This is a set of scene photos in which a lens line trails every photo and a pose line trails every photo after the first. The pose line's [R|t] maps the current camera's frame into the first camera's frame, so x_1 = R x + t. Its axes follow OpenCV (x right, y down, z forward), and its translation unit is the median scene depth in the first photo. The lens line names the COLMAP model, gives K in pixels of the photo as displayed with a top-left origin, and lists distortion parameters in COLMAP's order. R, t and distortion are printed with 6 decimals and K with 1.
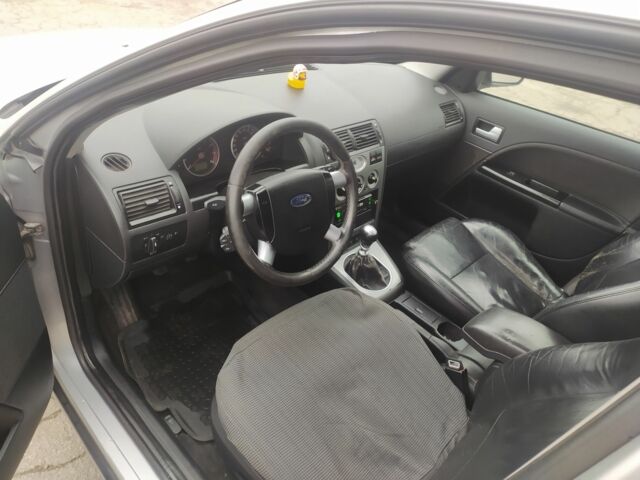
lens RADIAL K [[474.2, 0, 319.7], [0, 474.2, 241.2], [0, 0, 1]] dist [0.063763, -0.057191]
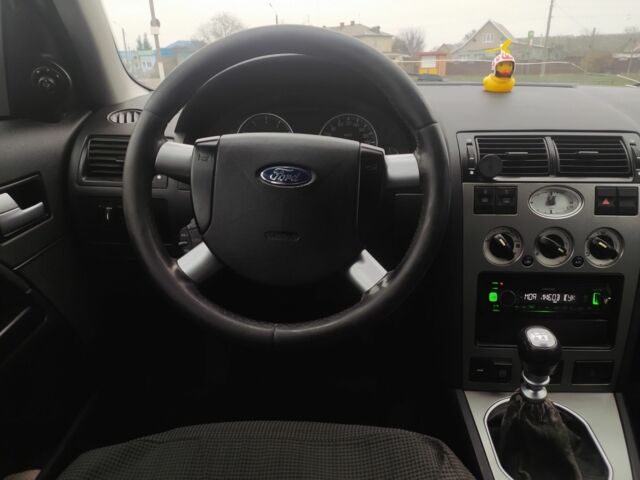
lens RADIAL K [[474.2, 0, 319.6], [0, 474.2, 239.2], [0, 0, 1]] dist [0.063763, -0.057191]
pose [[0.664873, 0.110697, -0.738708, 0.281314], [-0.343155, 0.923685, -0.170441, 0.036593], [0.663467, 0.366813, 0.652120, 0.526813]]
